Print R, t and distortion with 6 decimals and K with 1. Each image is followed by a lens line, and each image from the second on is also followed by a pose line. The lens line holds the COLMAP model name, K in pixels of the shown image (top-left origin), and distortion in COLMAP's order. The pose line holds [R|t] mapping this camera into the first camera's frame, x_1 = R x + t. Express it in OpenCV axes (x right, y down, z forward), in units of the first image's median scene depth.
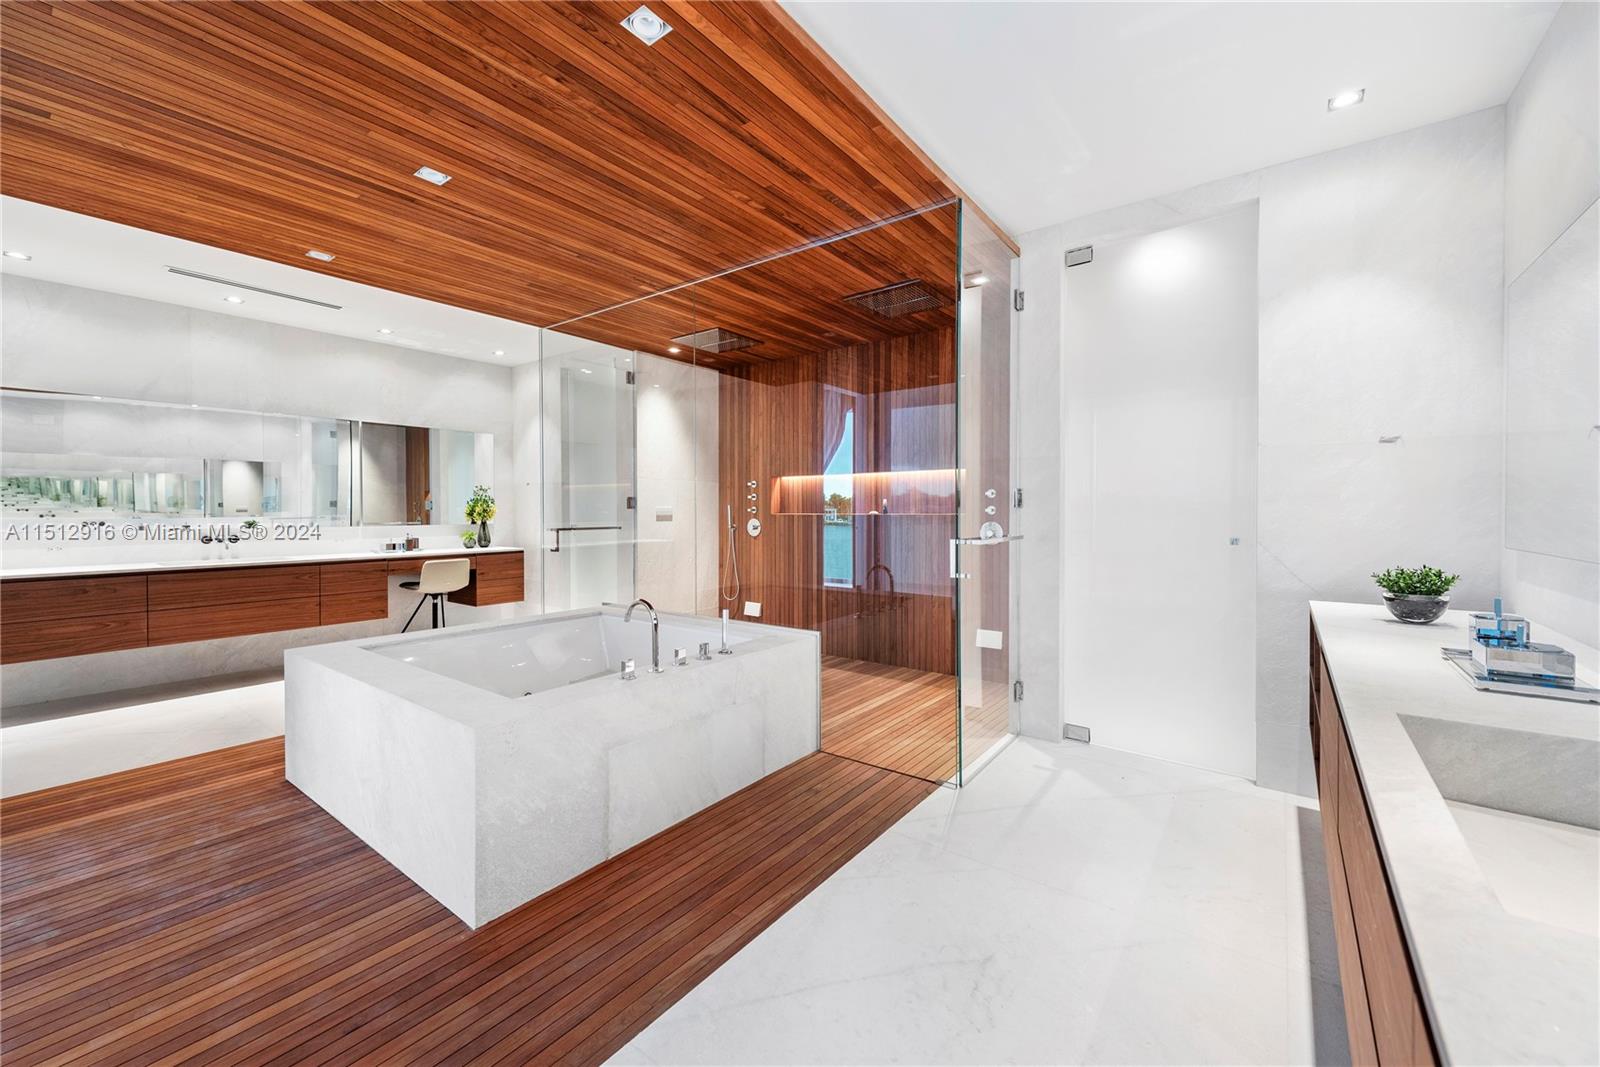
lens RADIAL K [[633.1, 0, 803.4], [0, 633.1, 519.6], [0, 0, 1]] dist [0.000921, -0.000103]
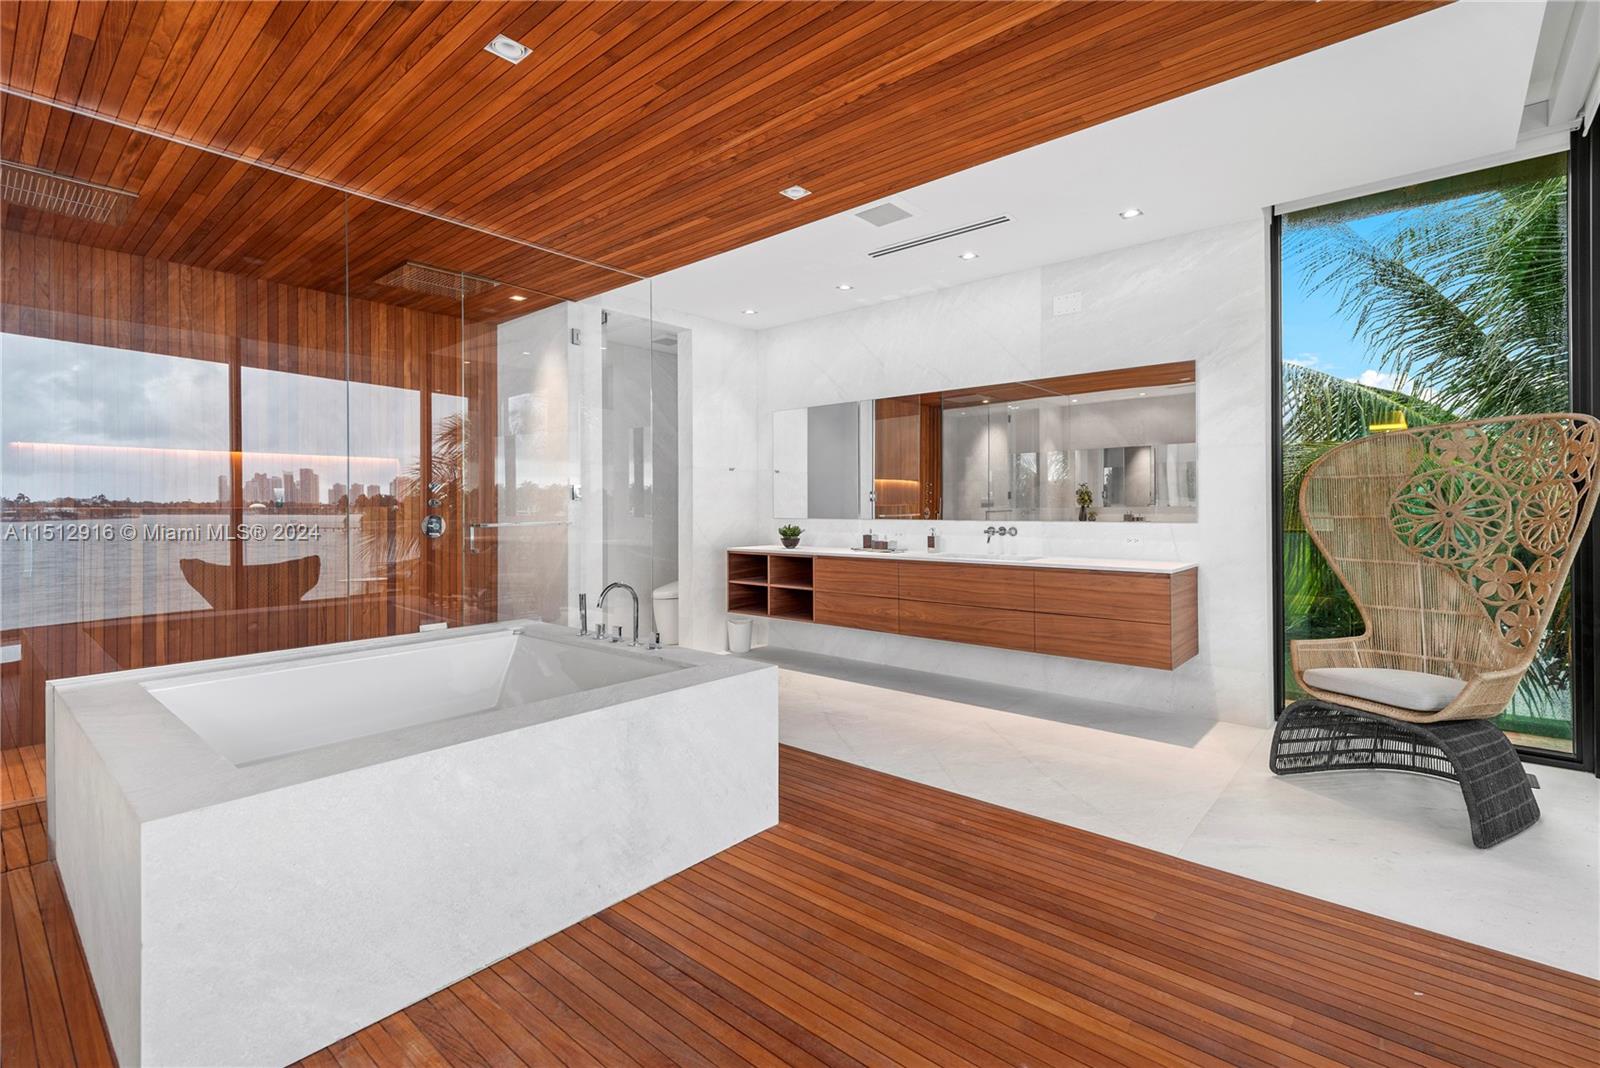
lens RADIAL K [[727.3, 0, 802.4], [0, 727.3, 504.2], [0, 0, 1]] dist [0.001207, 0.000173]
pose [[0.068731, 0.002794, 0.997631, -0.727209], [0.019193, 0.999807, -0.004122, 0.003820], [-0.997451, 0.019430, 0.068664, 0.307165]]
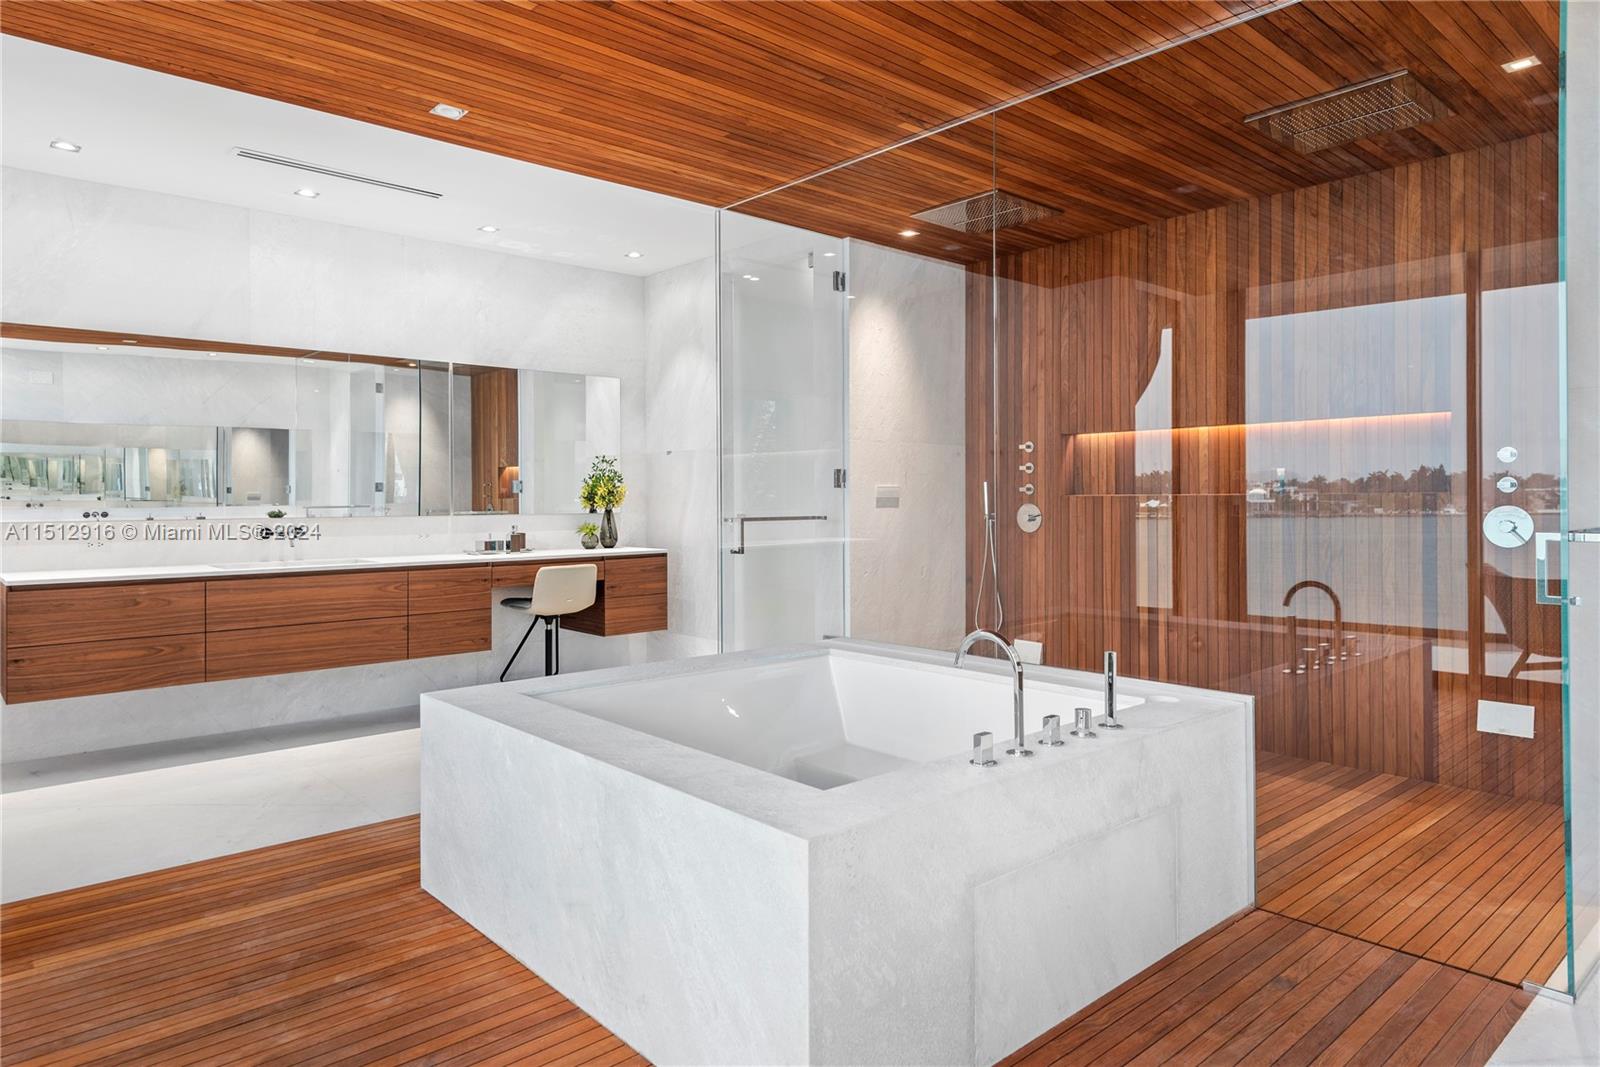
lens RADIAL K [[983.6, 0, 799.9], [0, 983.6, 500.3], [0, 0, 1]] dist [0.006985, 0.000020]
pose [[0.980298, -0.003071, -0.197501, -0.126162], [0.000769, 0.999931, -0.011734, 0.007513], [0.197523, 0.011350, 0.980233, 0.031856]]
